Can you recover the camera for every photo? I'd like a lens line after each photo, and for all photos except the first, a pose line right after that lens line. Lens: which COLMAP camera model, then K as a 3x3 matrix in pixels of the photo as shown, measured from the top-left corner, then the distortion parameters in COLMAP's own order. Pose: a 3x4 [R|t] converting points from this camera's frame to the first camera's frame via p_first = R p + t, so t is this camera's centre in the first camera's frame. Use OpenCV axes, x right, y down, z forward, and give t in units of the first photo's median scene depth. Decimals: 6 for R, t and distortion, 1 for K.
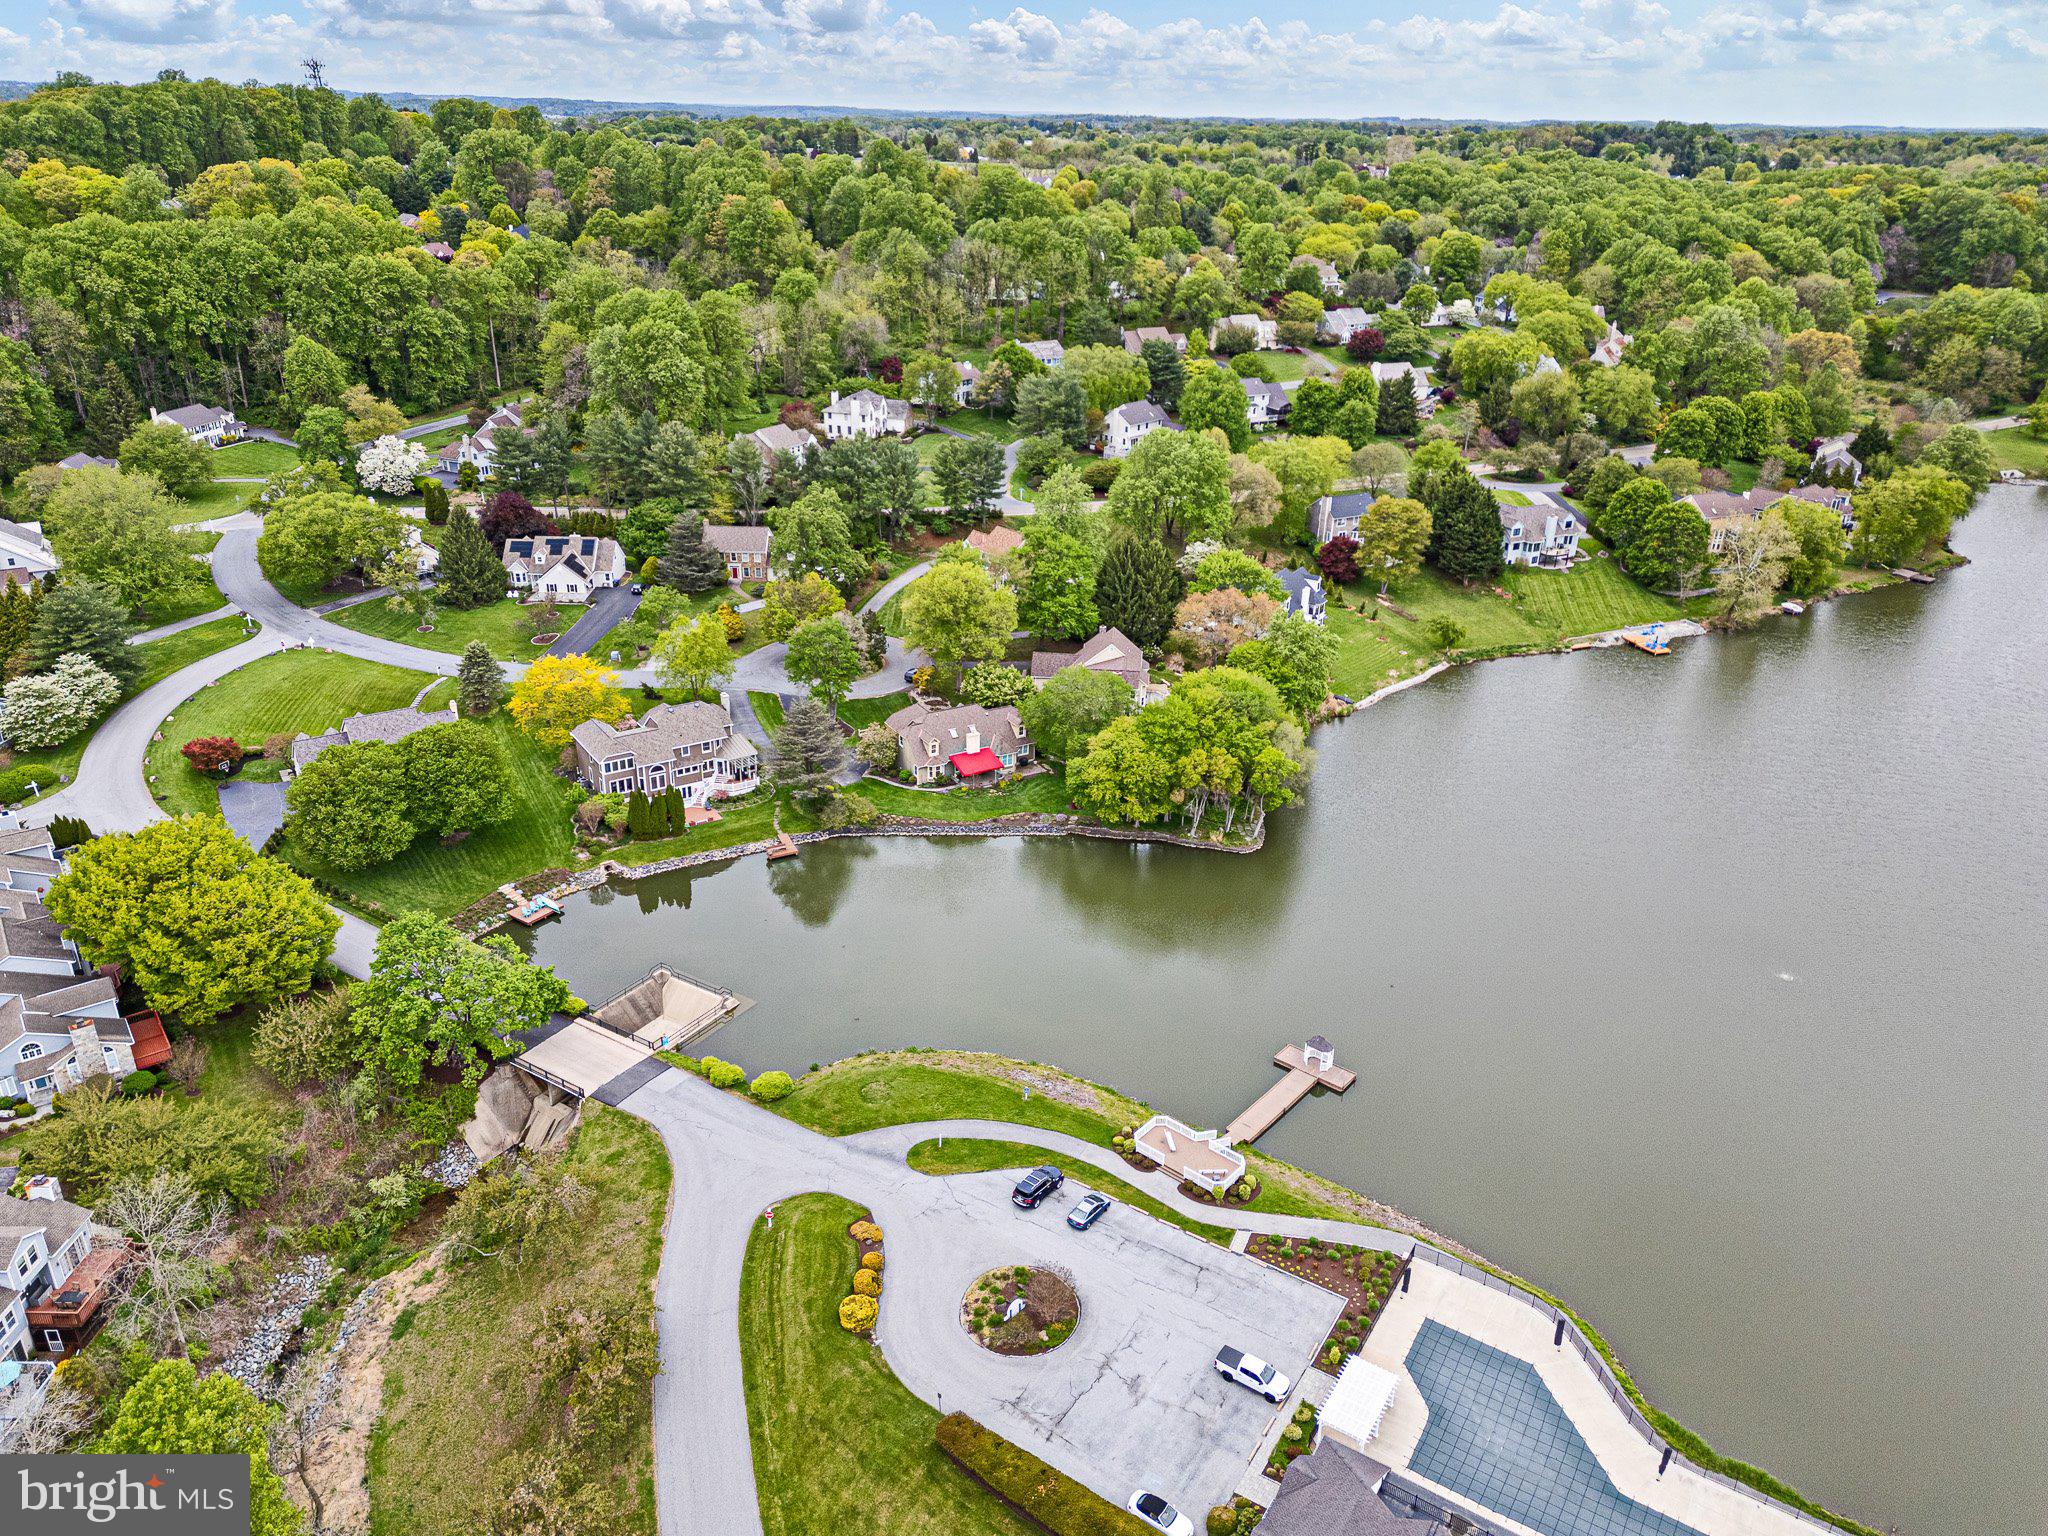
lens RADIAL K [[1426.4, 0, 1027.7], [0, 1426.4, 767.6], [0, 0, 1]] dist [0.053001, -0.036699]
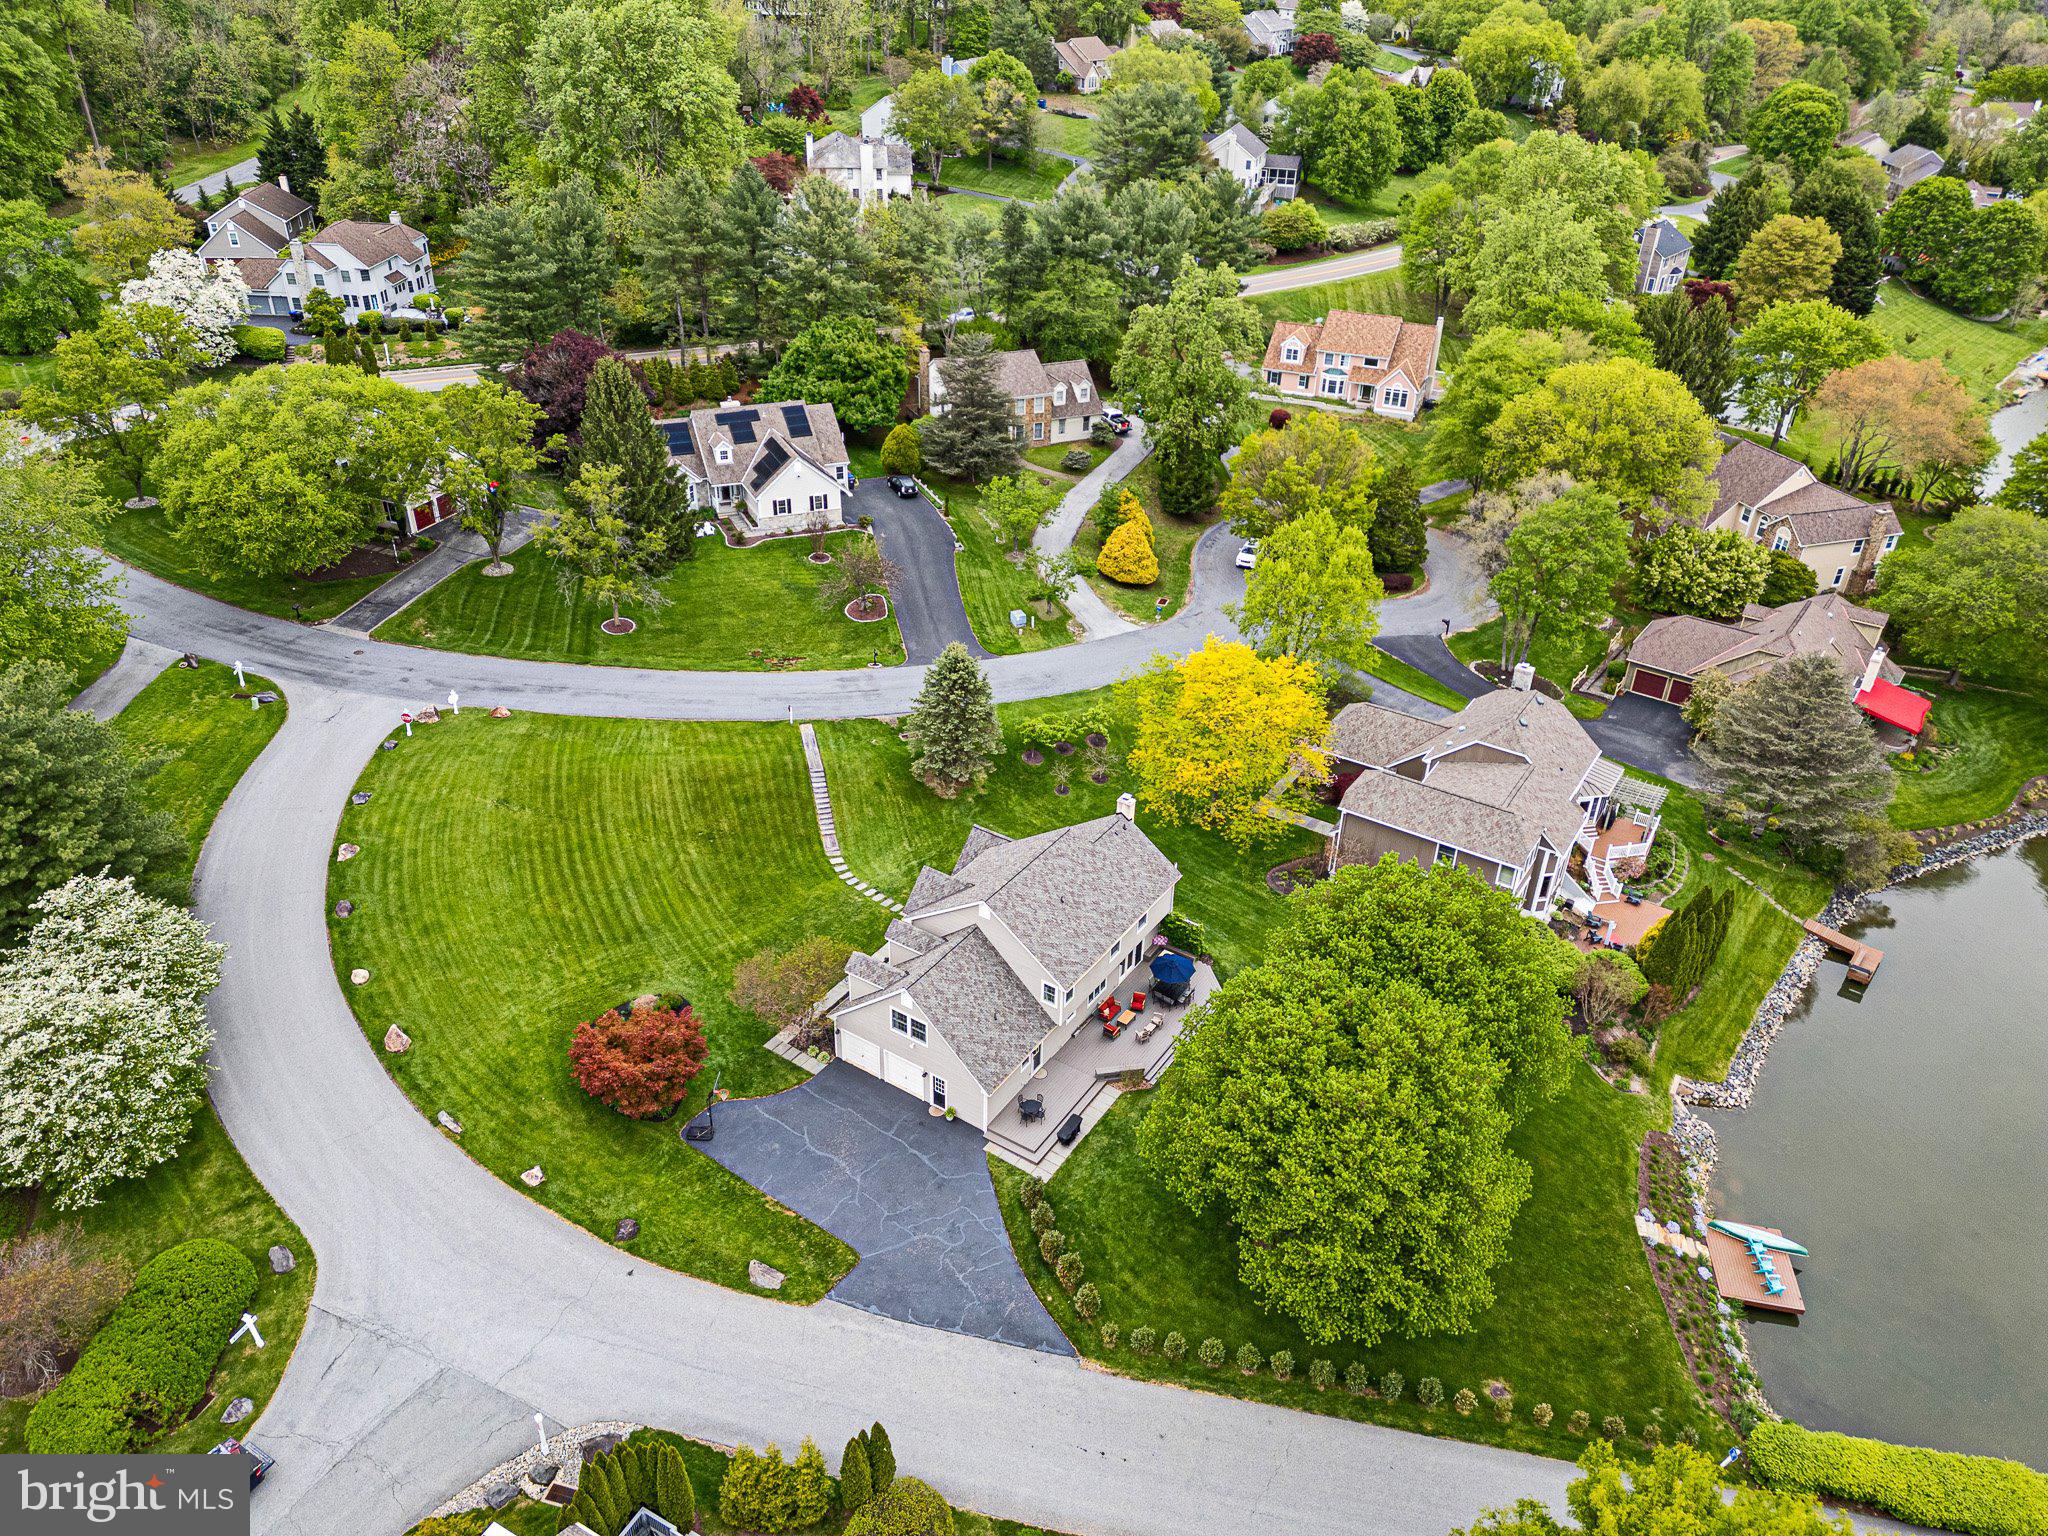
lens RADIAL K [[1426.4, 0, 1022.7], [0, 1426.4, 771.3], [0, 0, 1]] dist [0.053001, -0.036699]
pose [[0.924483, -0.197988, 0.325779, -0.435808], [0.151935, 0.975114, 0.161457, -0.100597], [-0.349639, -0.099767, 0.931557, 0.461044]]
